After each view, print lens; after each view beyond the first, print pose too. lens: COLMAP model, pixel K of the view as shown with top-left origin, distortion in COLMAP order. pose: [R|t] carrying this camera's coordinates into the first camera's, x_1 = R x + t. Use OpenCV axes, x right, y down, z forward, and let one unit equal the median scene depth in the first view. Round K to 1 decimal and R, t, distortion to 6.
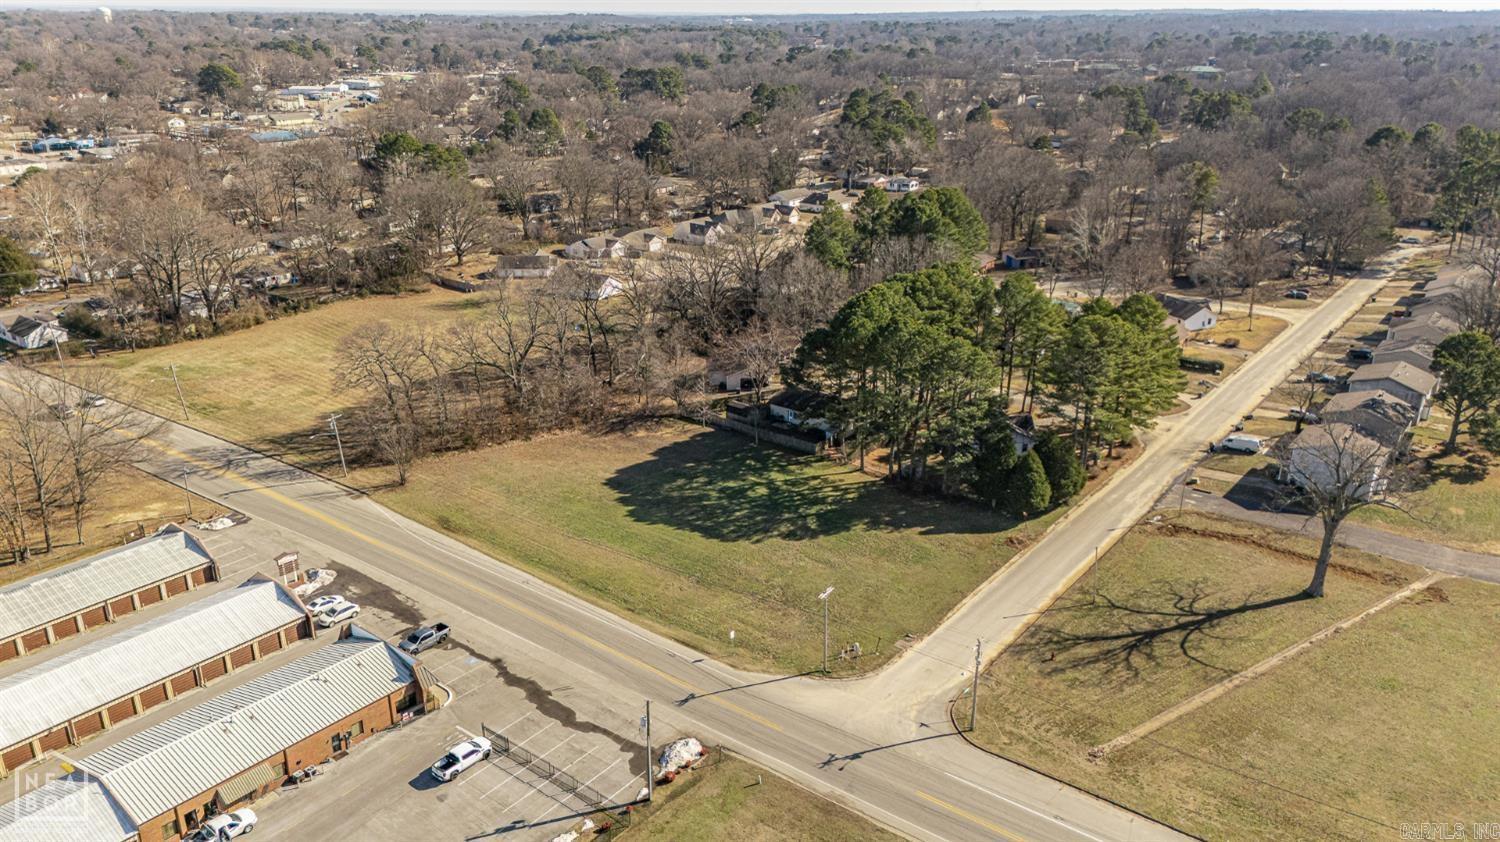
lens RADIAL K [[1092.8, 0, 755.1], [0, 1092.8, 424.5], [0, 0, 1]] dist [0.089765, -0.104644]
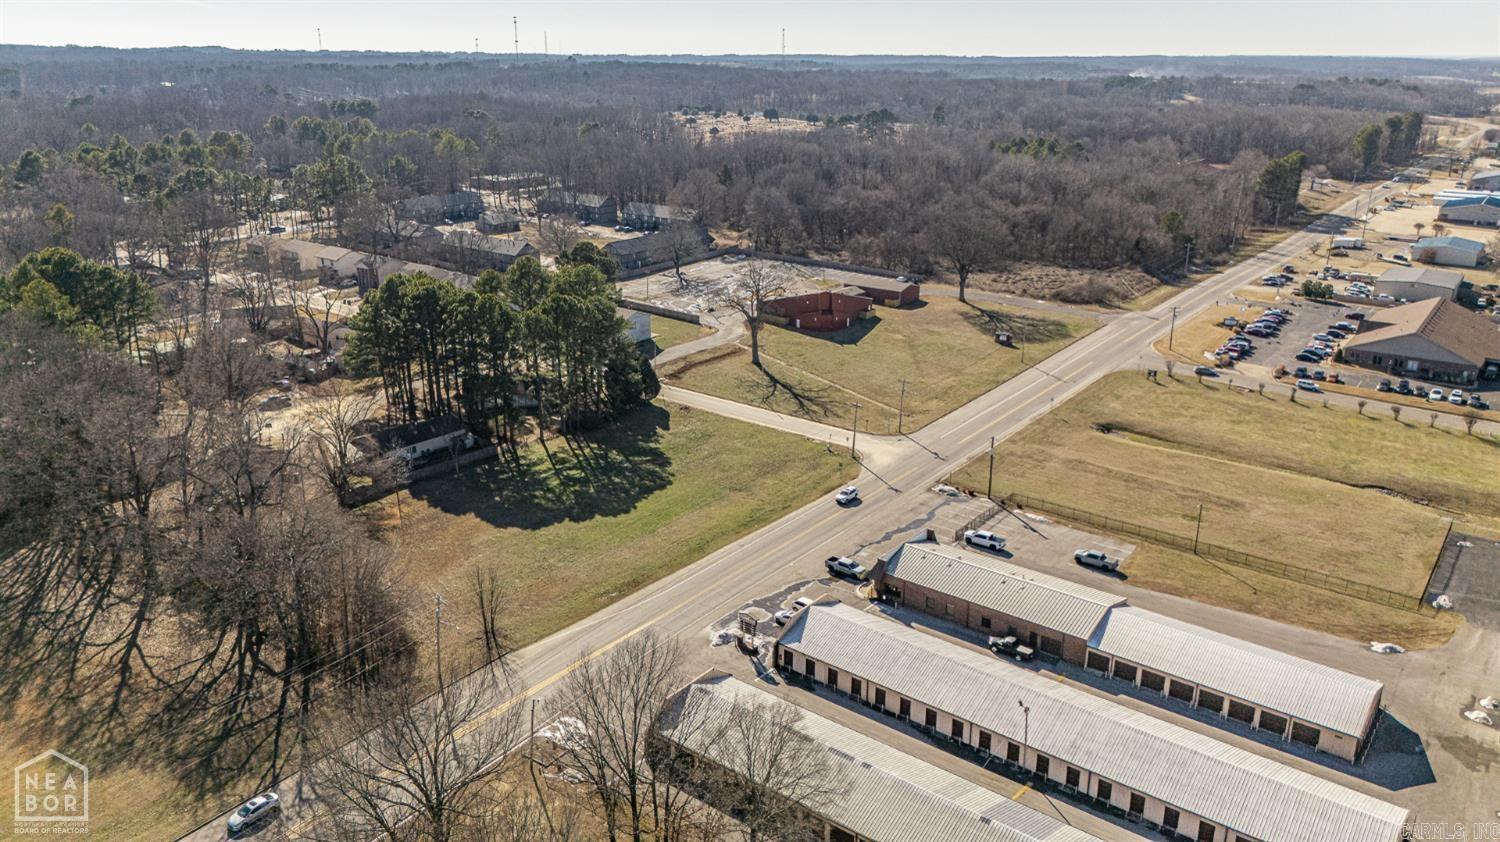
lens RADIAL K [[1092.8, 0, 755.1], [0, 1092.8, 424.5], [0, 0, 1]] dist [0.089765, -0.104644]
pose [[-0.011954, -0.322829, 0.946382, -1.122893], [0.347633, 0.886070, 0.306646, -0.282330], [-0.937554, 0.332659, 0.101634, 0.745506]]
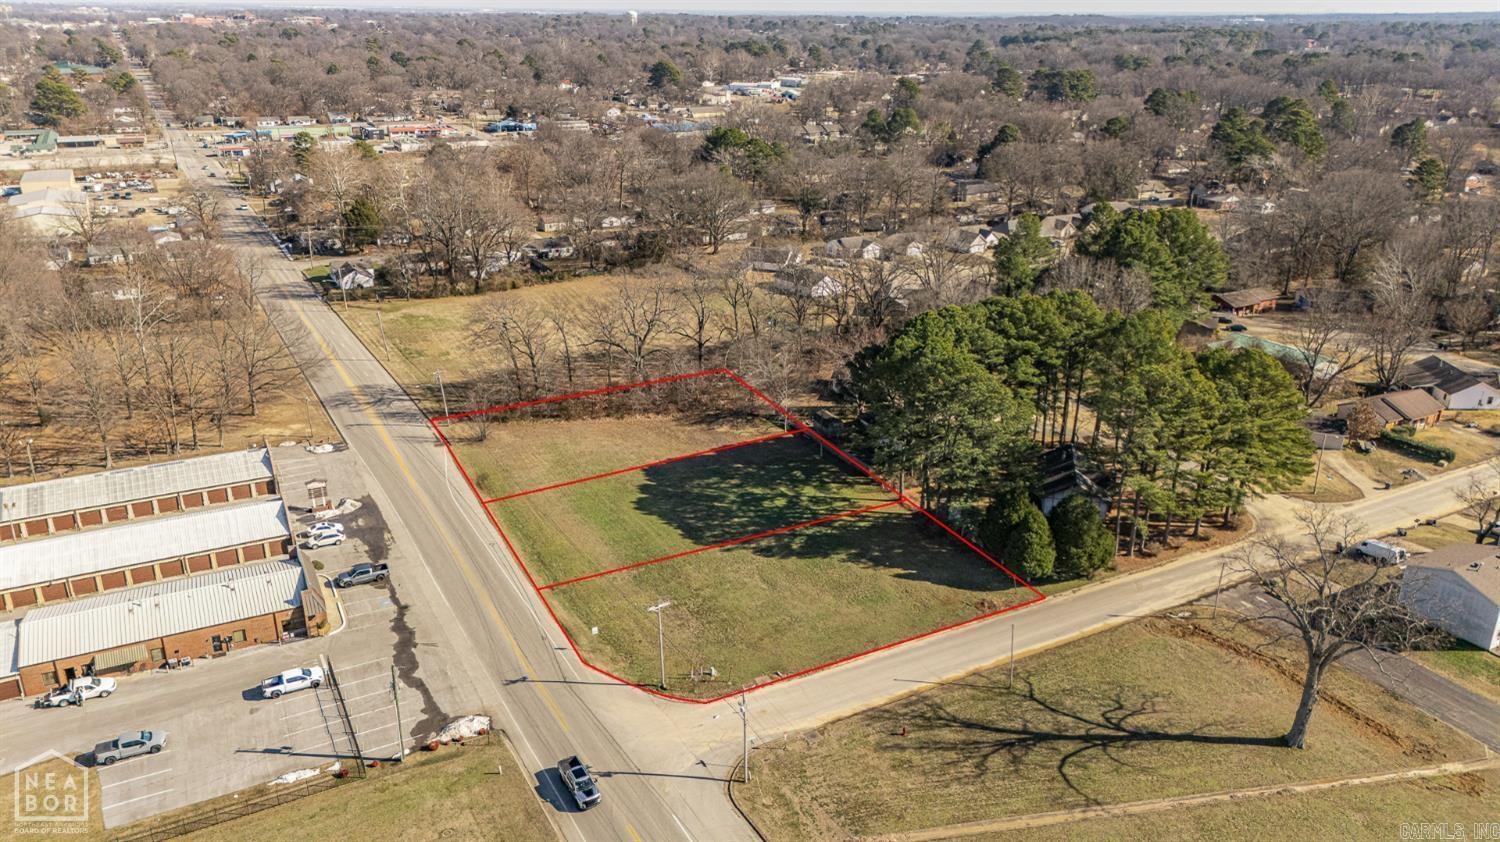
lens RADIAL K [[1092.8, 0, 755.1], [0, 1092.8, 424.5], [0, 0, 1]] dist [0.089765, -0.104644]
pose [[0.914992, 0.145694, -0.376248, 0.366373], [-0.146092, 0.988885, 0.027645, -0.033904], [0.376094, 0.029672, 0.926106, 0.097134]]
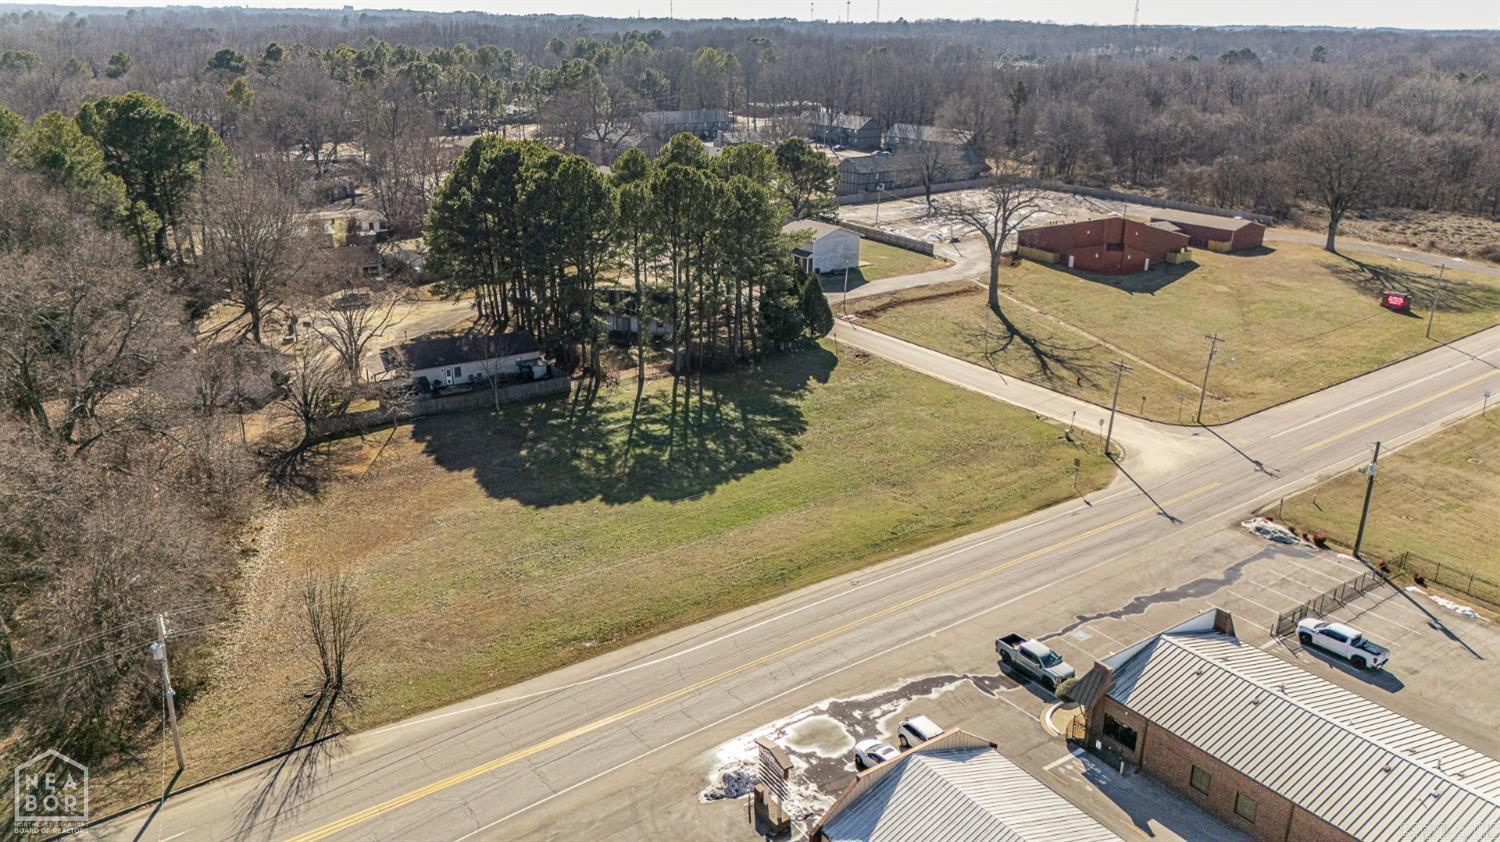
lens RADIAL K [[1092.8, 0, 755.1], [0, 1092.8, 424.5], [0, 0, 1]] dist [0.089765, -0.104644]
pose [[0.275745, -0.327018, 0.903894, -0.693713], [0.326992, 0.916181, 0.231710, -0.097556], [-0.903903, 0.231673, 0.359564, 0.721208]]
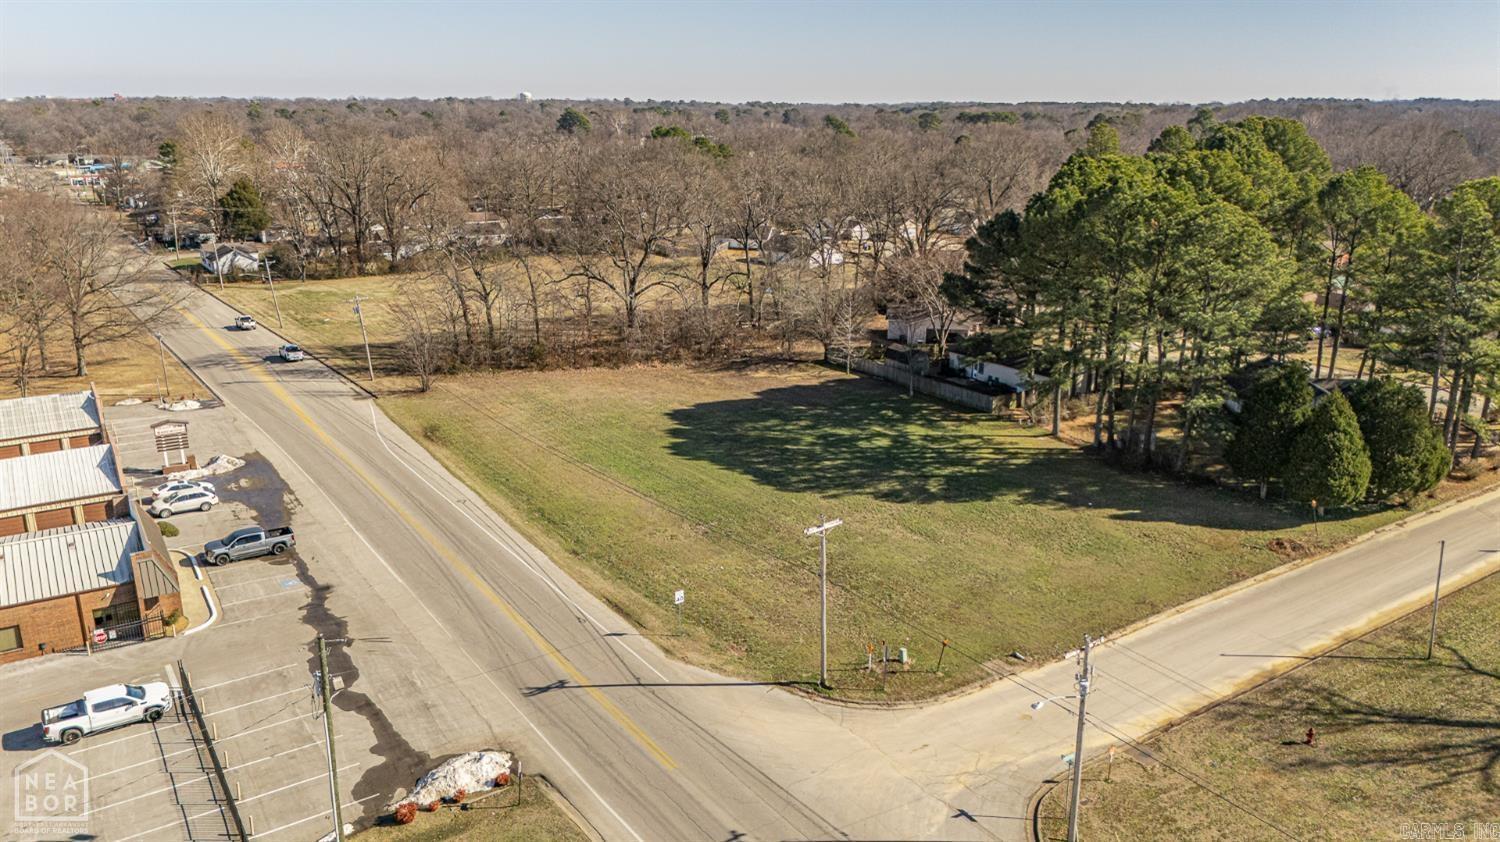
lens RADIAL K [[1086.8, 0, 752.5], [0, 1086.8, 440.8], [0, 0, 1]] dist [0.086164, -0.074471]
pose [[0.949275, 0.092119, -0.300652, 0.139176], [-0.111109, 0.992713, -0.046649, 0.106367], [0.294163, 0.077687, 0.952593, 0.374911]]
